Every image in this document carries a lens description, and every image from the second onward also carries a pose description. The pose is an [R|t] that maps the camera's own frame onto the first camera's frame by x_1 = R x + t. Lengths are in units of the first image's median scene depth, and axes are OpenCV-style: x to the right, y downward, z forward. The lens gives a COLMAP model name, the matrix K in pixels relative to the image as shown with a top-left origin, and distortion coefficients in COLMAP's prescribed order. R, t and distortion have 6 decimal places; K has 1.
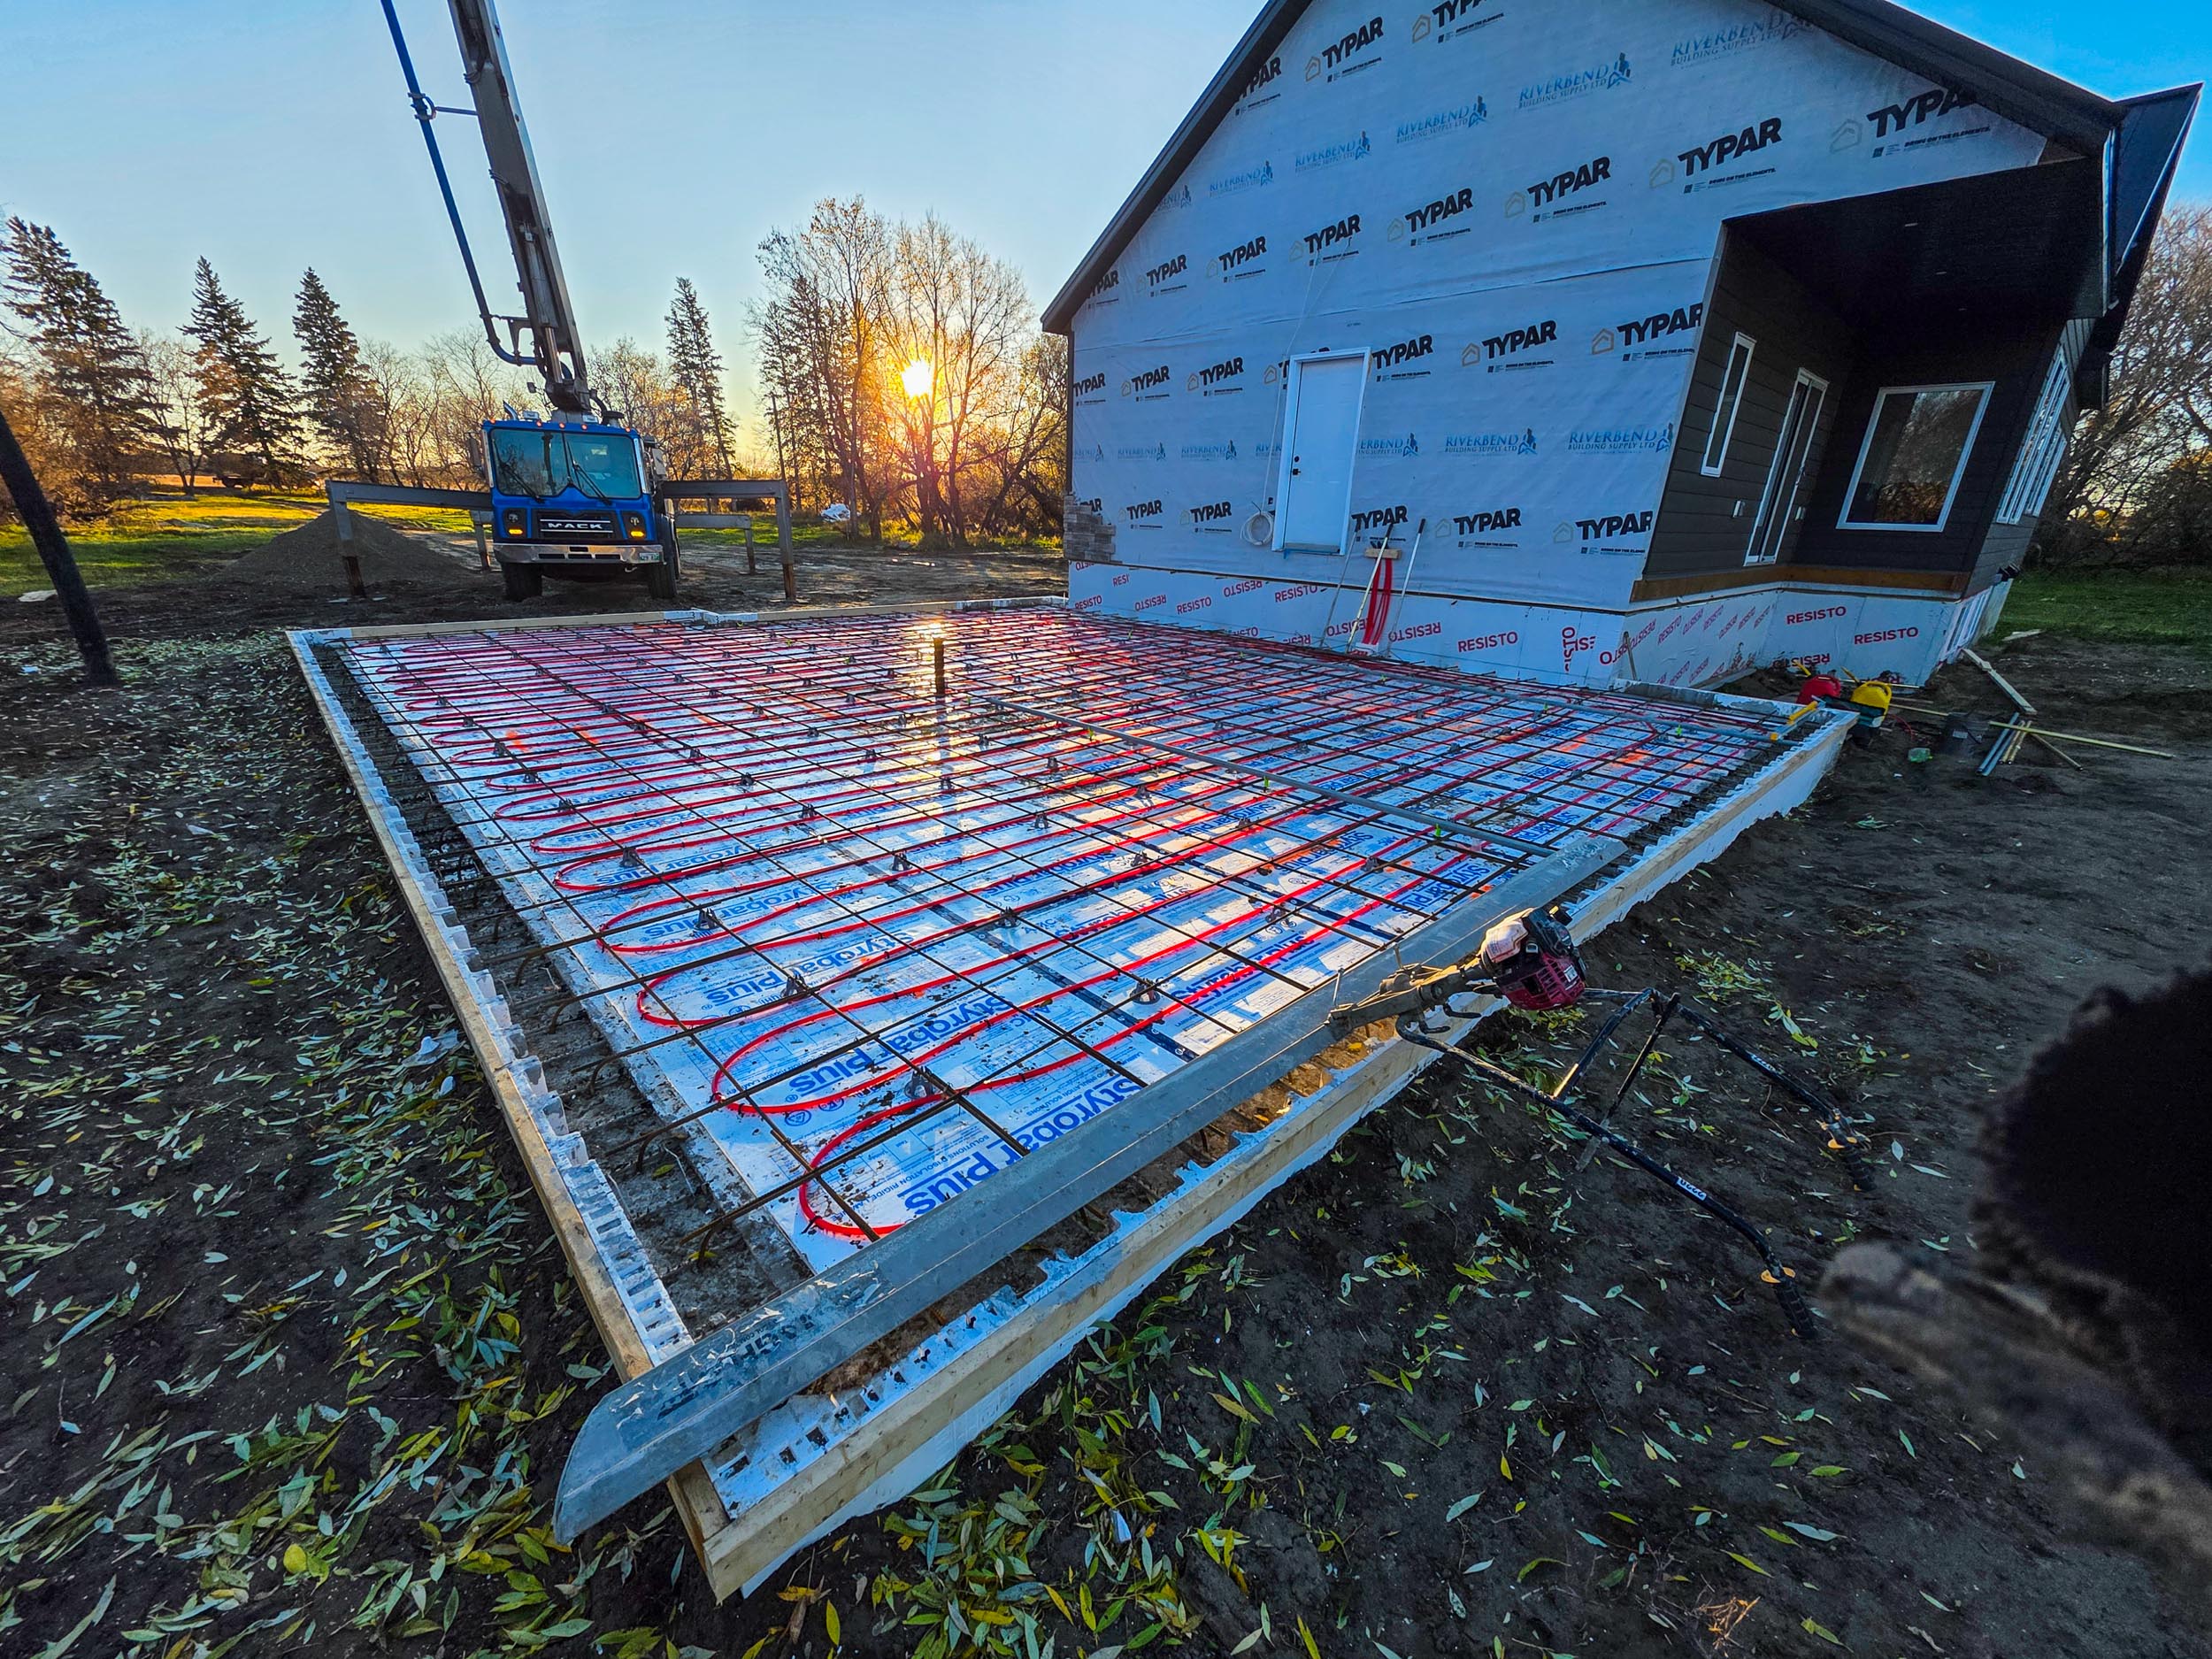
lens RADIAL K [[887.7, 0, 1099.6], [0, 887.7, 837.1], [0, 0, 1]] dist [0.003285, 0.000460]
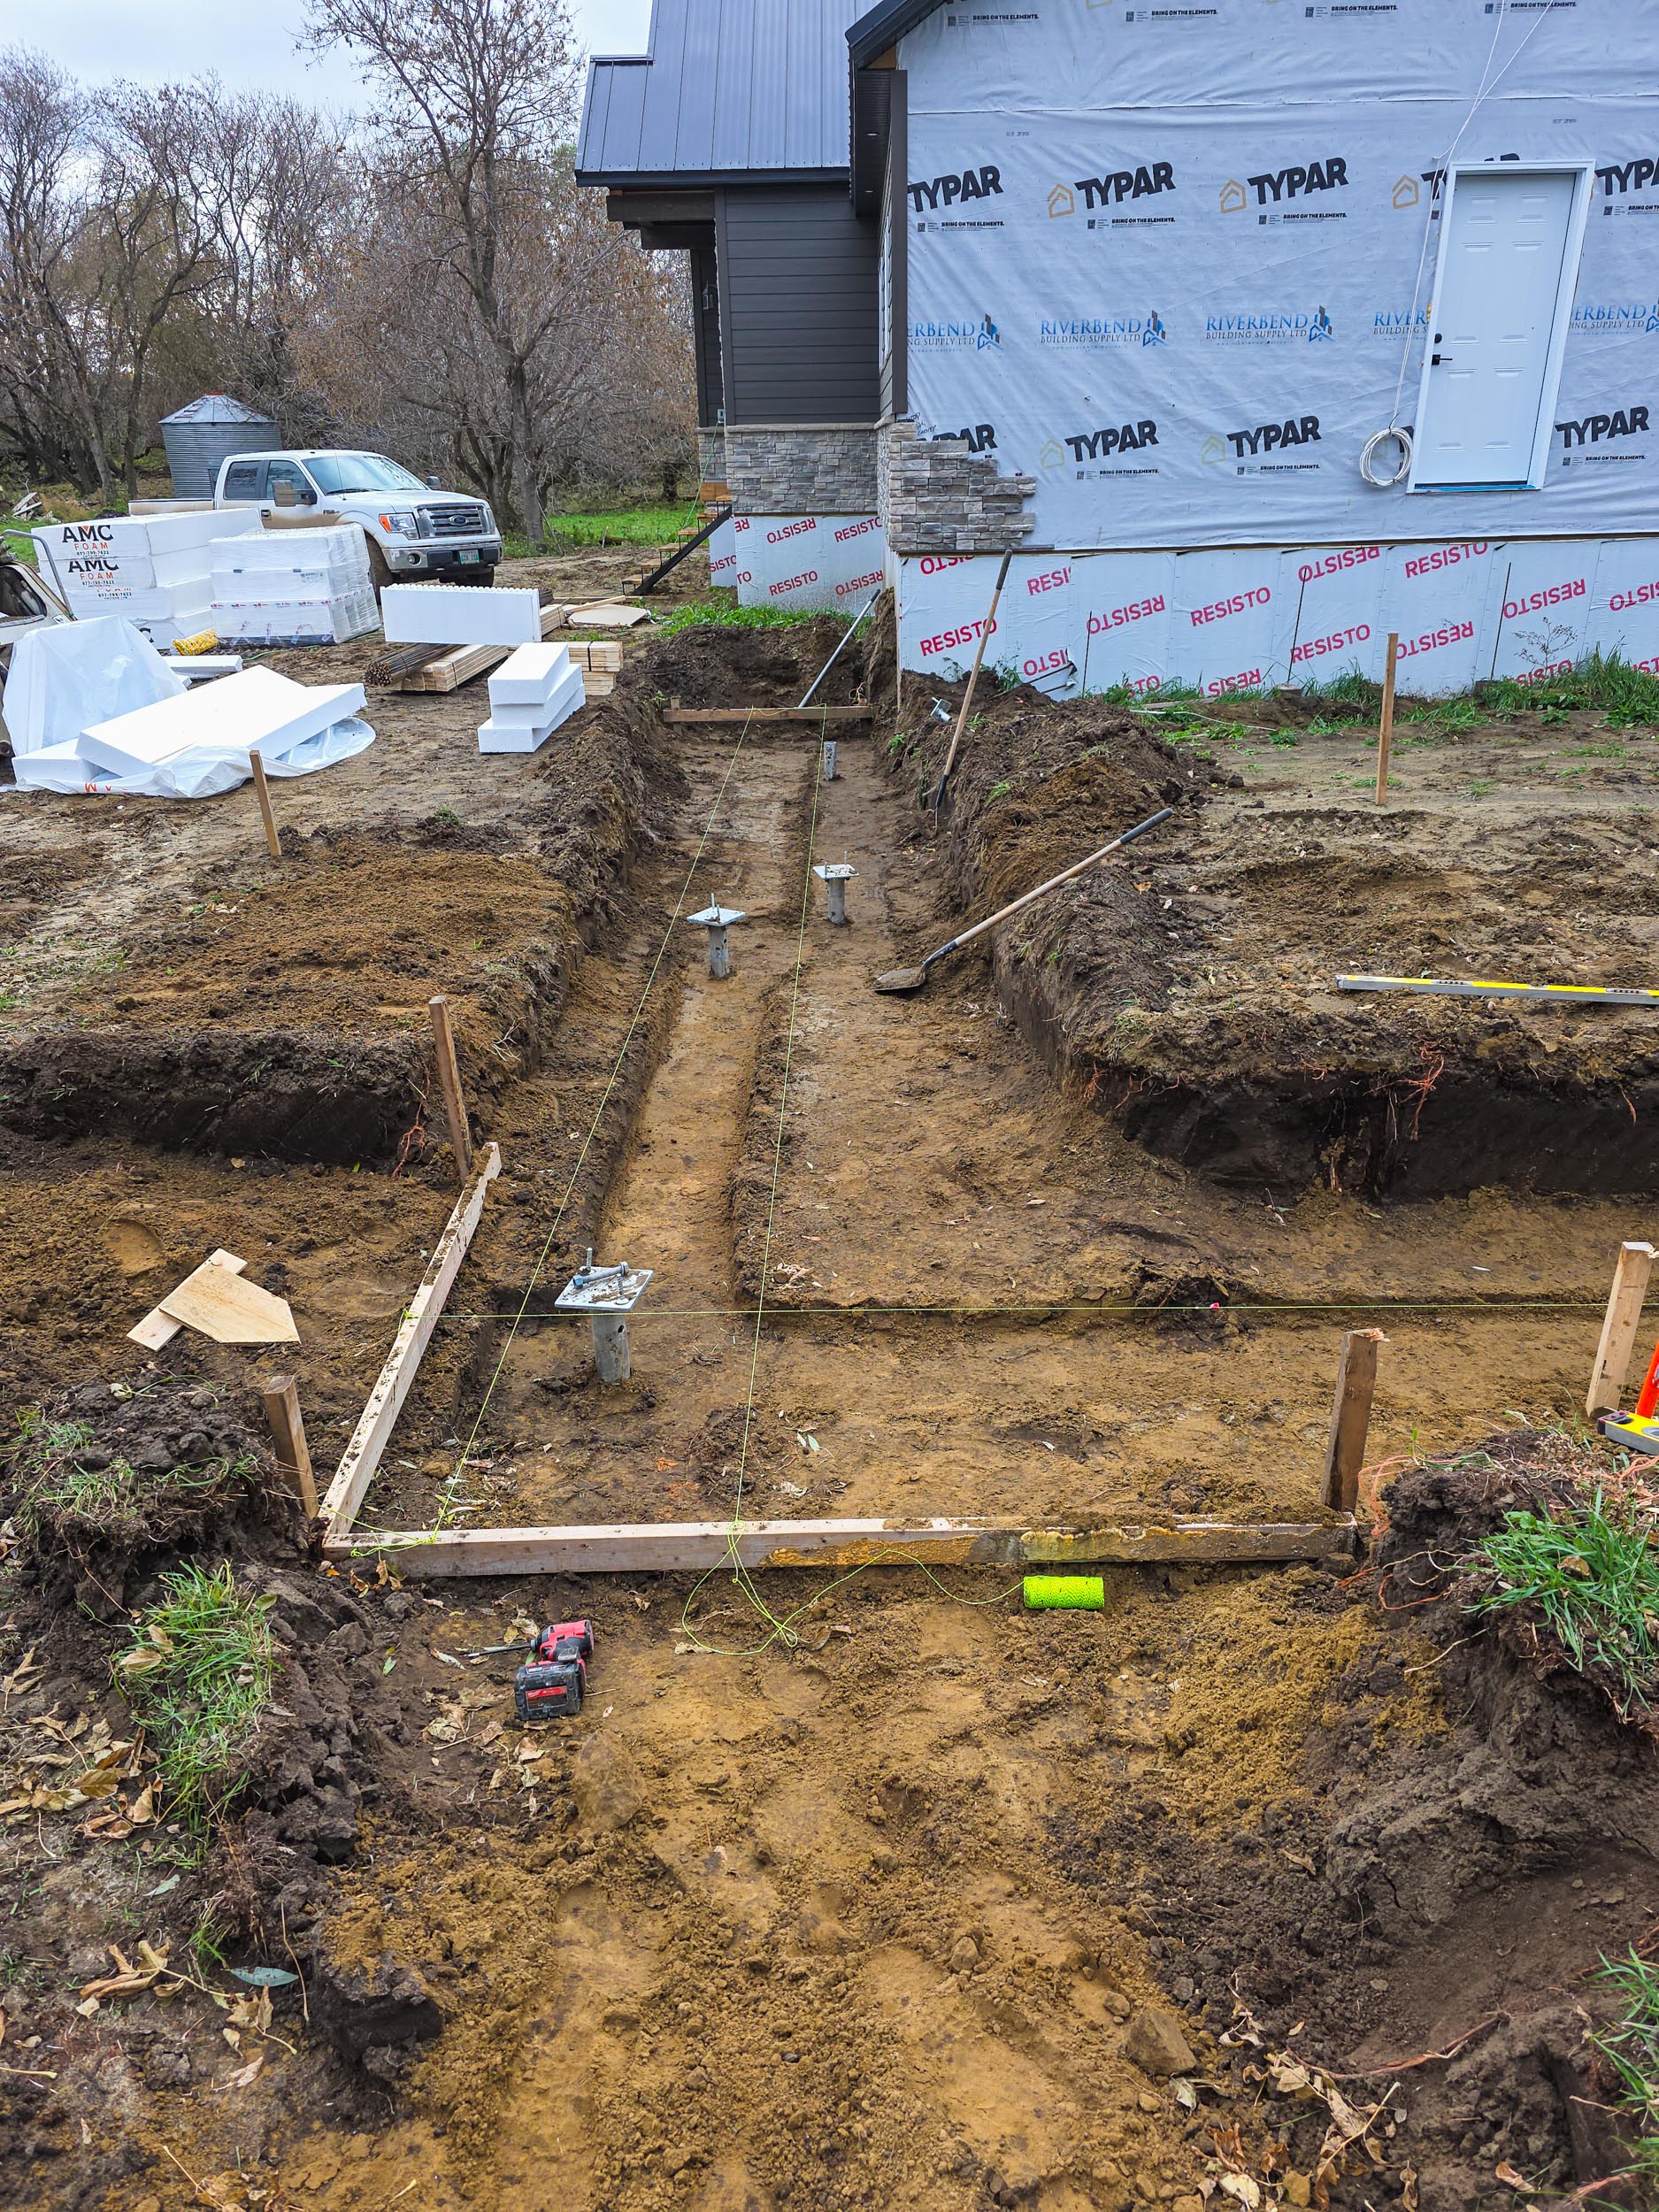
lens RADIAL K [[1493.0, 0, 832.8], [0, 1493.0, 1094.8], [0, 0, 1]] dist [0.052412, -0.036729]
pose [[0.669114, -0.333988, 0.663881, -0.969804], [0.295051, 0.939288, 0.175165, -0.248304], [-0.682079, 0.078673, 0.727034, 0.580306]]
